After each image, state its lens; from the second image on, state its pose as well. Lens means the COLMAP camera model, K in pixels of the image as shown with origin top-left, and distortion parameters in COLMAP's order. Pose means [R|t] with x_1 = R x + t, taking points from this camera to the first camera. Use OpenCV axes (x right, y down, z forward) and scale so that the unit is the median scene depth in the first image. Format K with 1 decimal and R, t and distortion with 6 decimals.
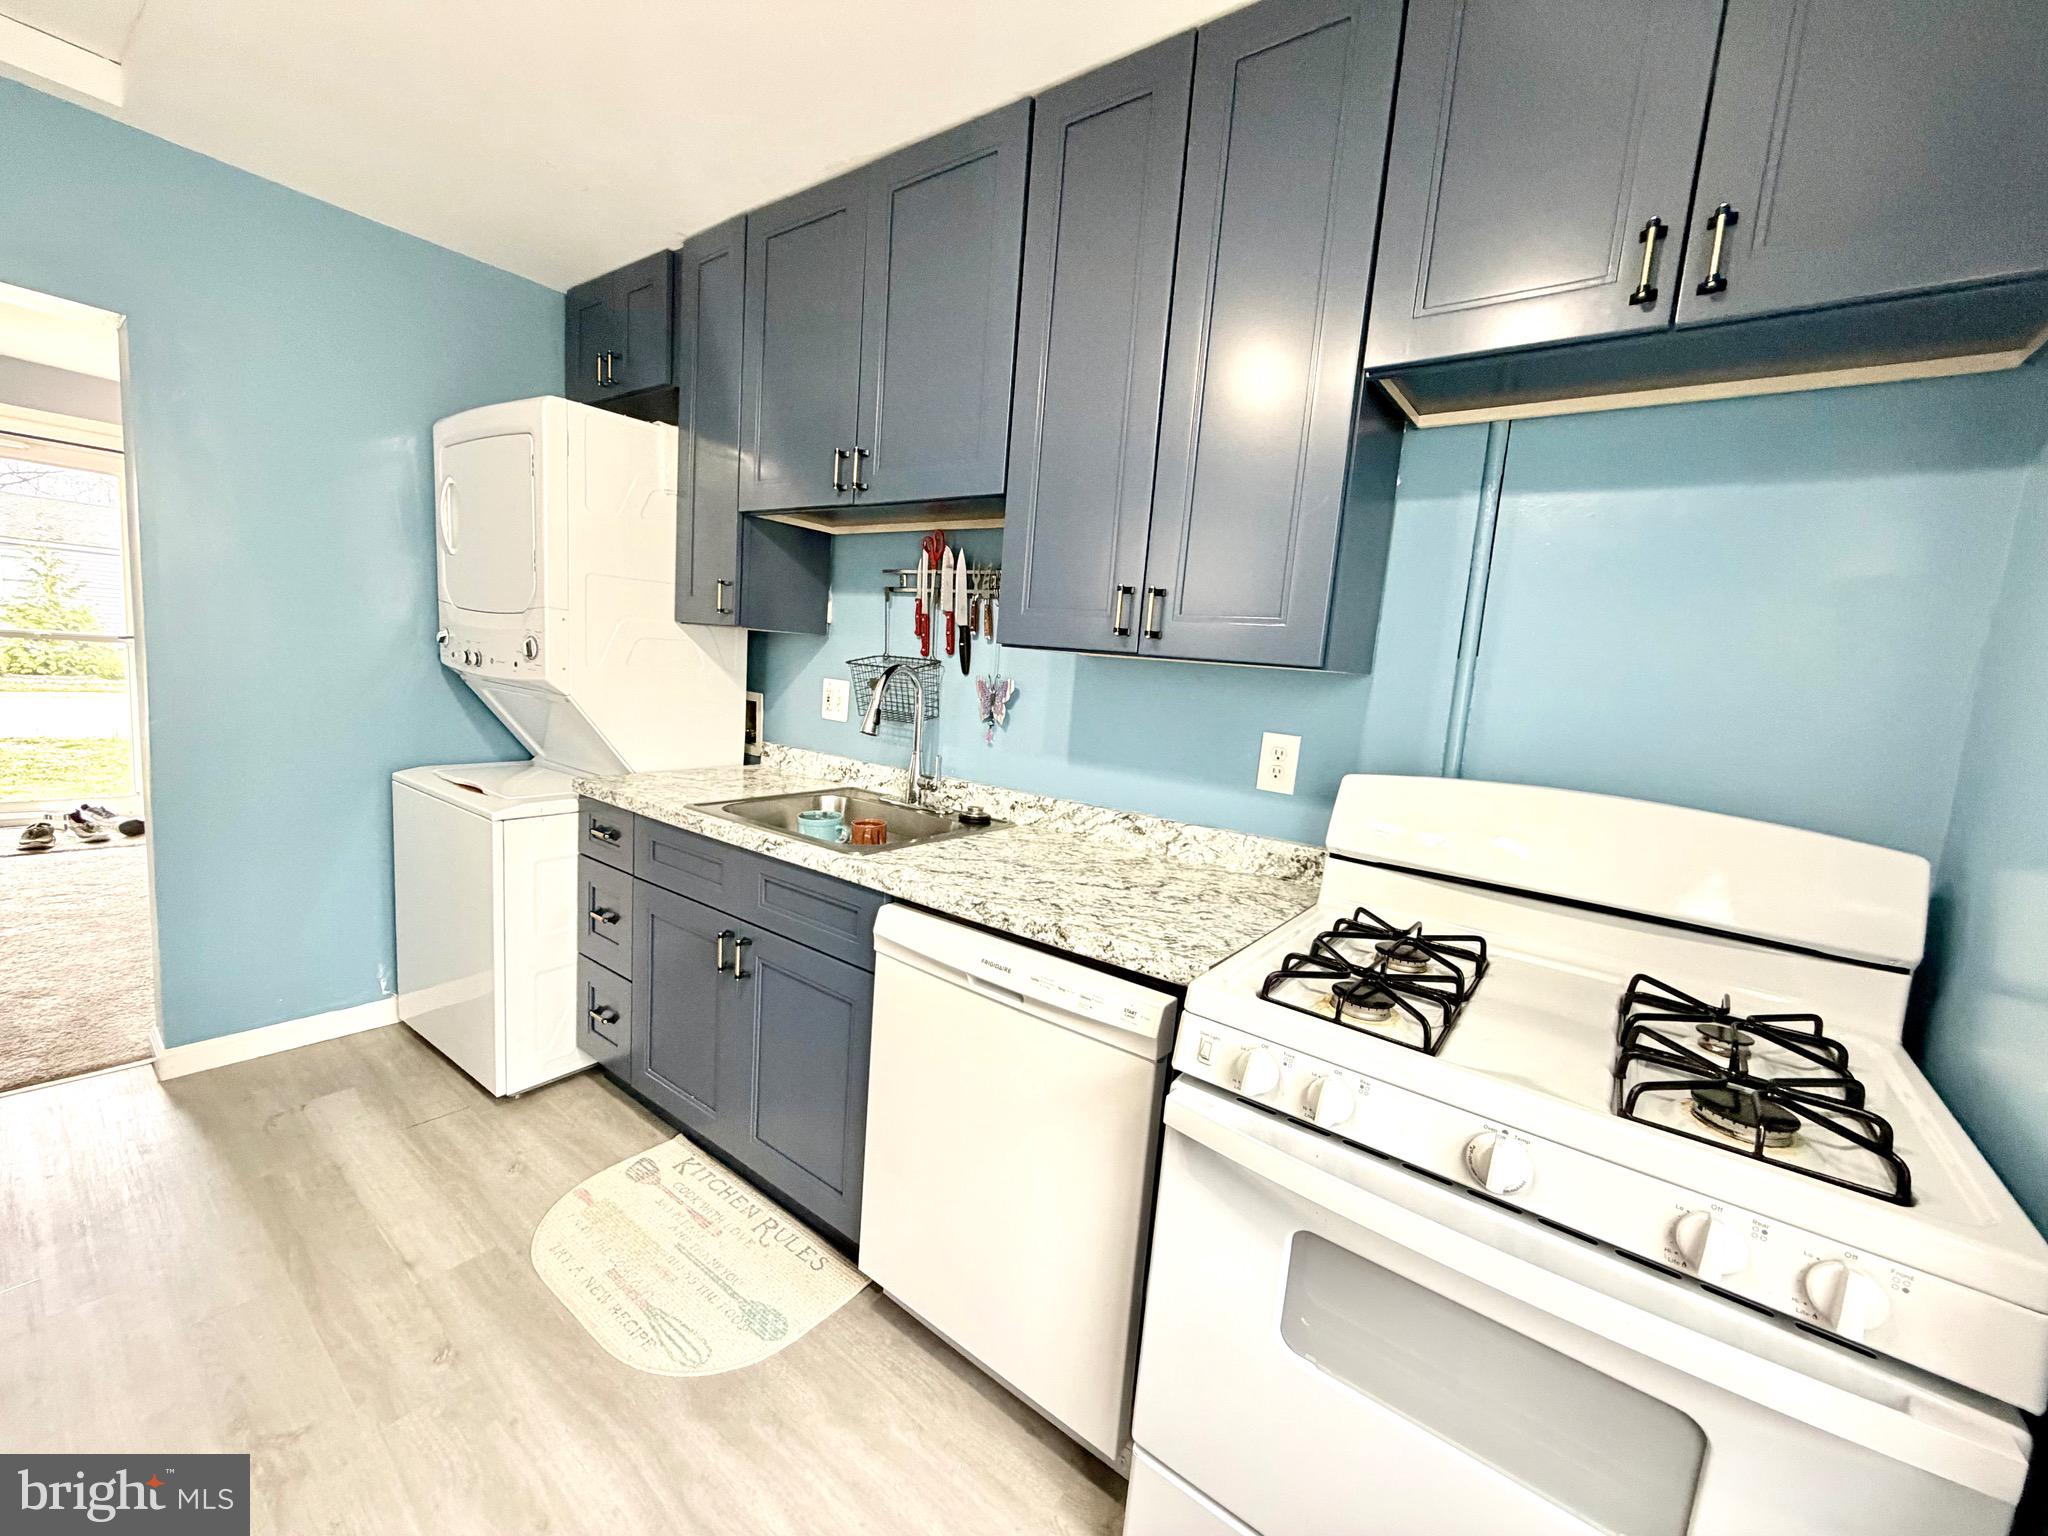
lens RADIAL K [[822.9, 0, 1024.7], [0, 822.9, 767.6], [0, 0, 1]] dist [0.000155, 0.000028]
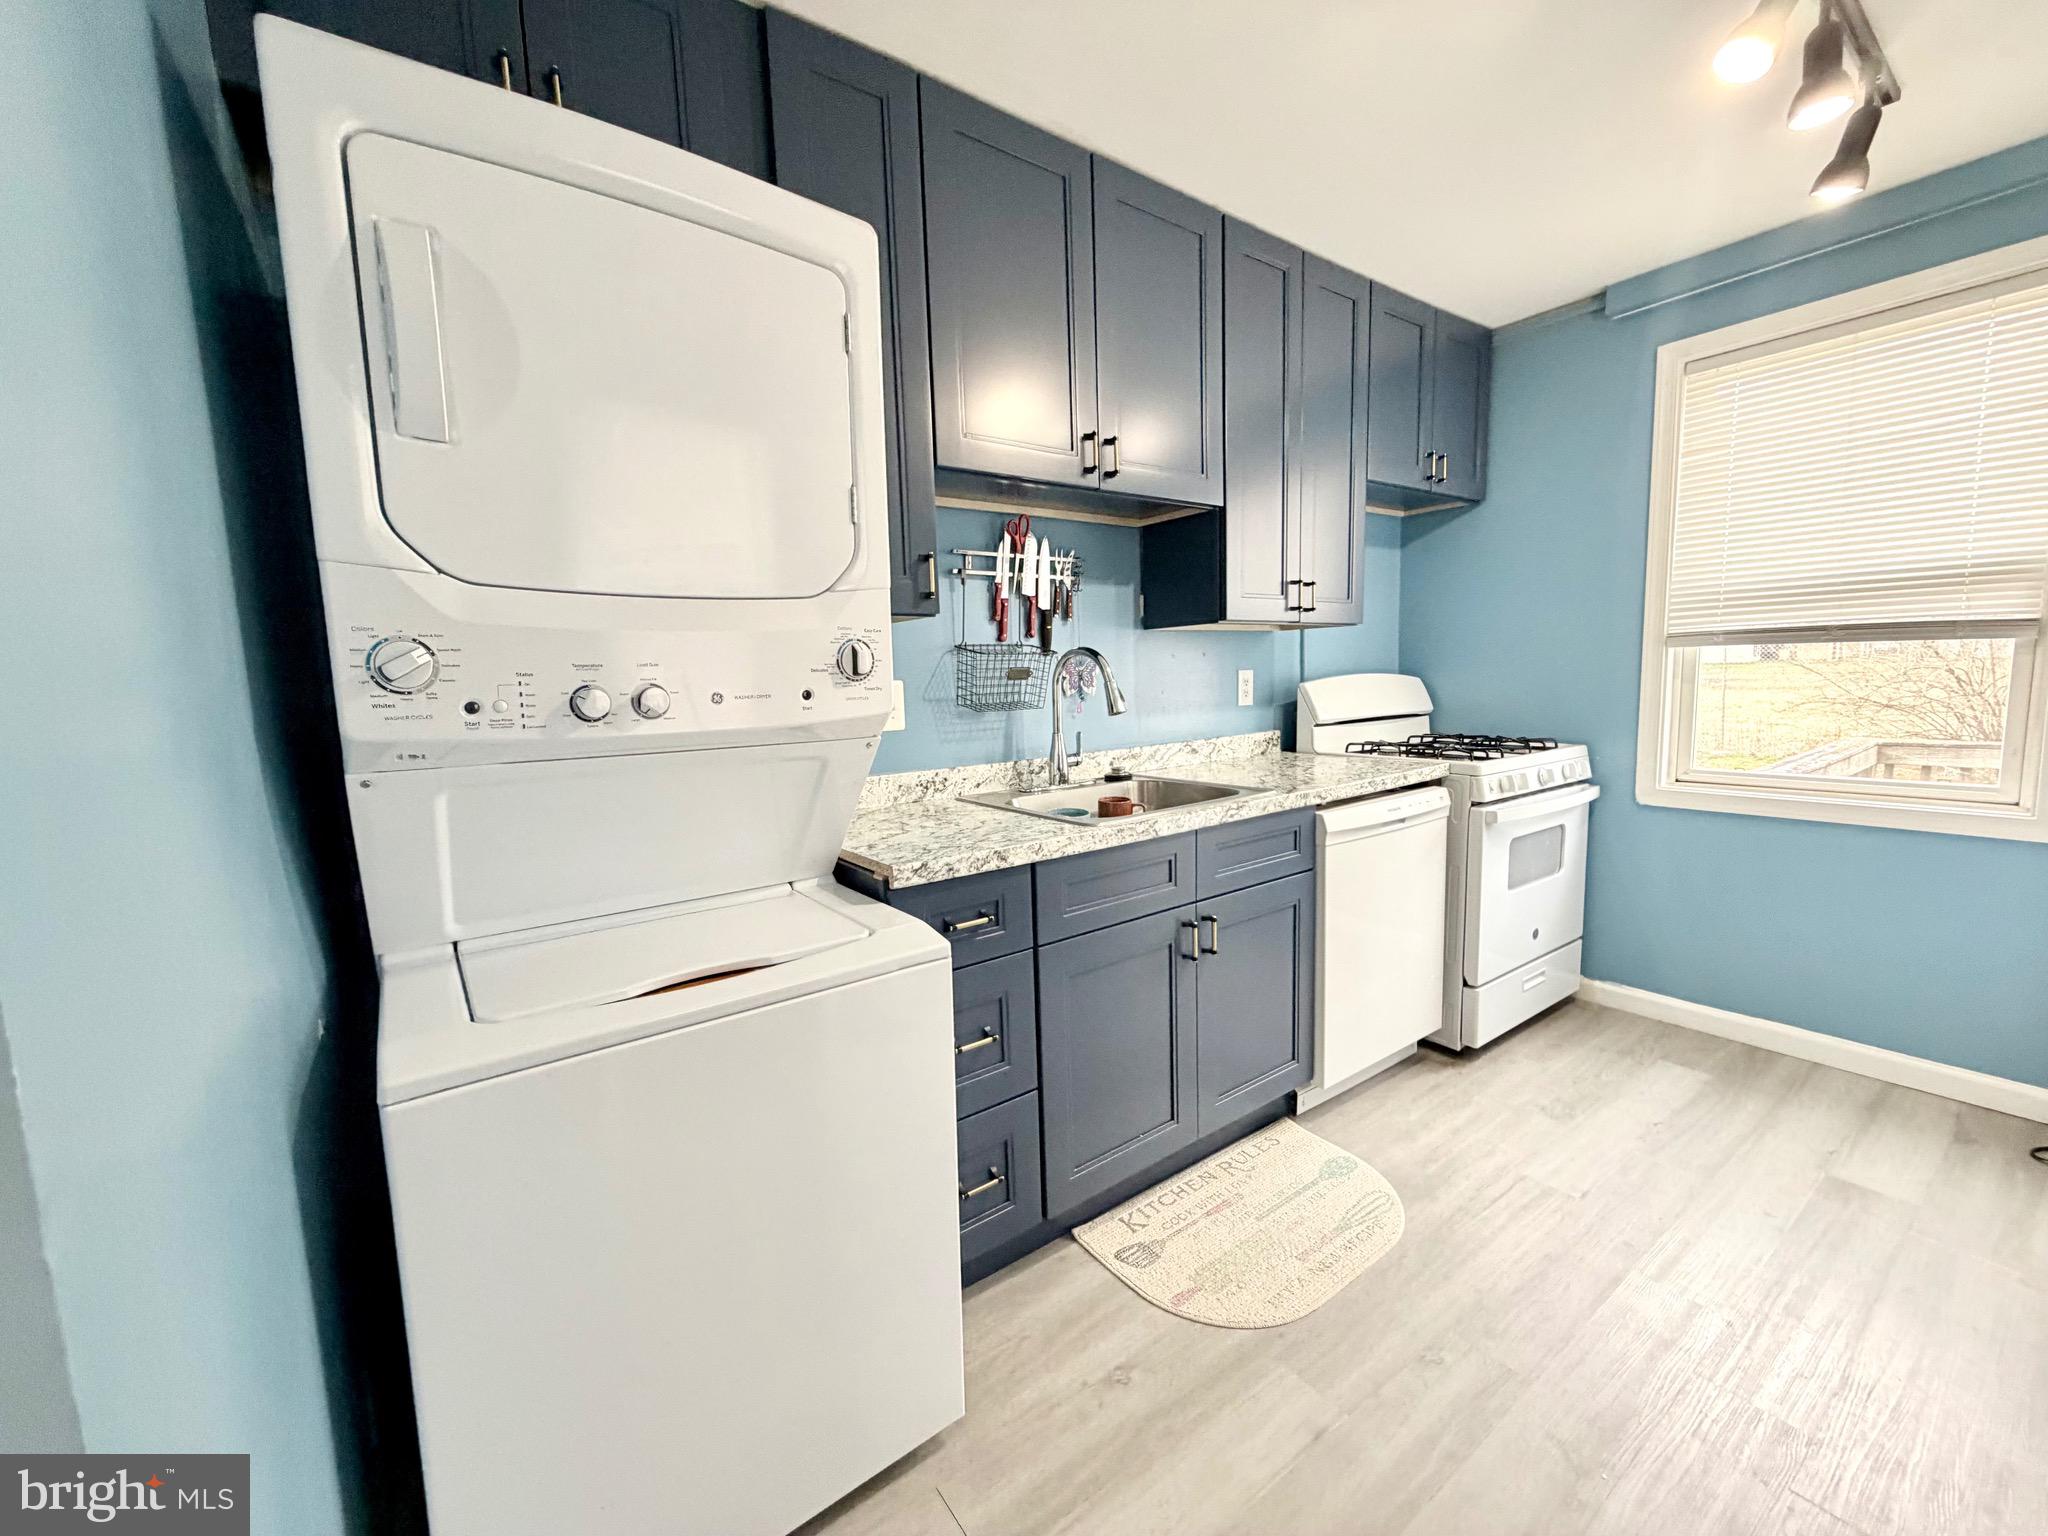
lens RADIAL K [[817.2, 0, 1022.9], [0, 817.2, 768.5], [0, 0, 1]] dist [0.000004, 0.000216]
pose [[0.290516, -0.195593, 0.936666, -1.155173], [0.179520, 0.972645, 0.147427, -0.140845], [-0.939879, 0.125321, 0.317682, 0.757522]]
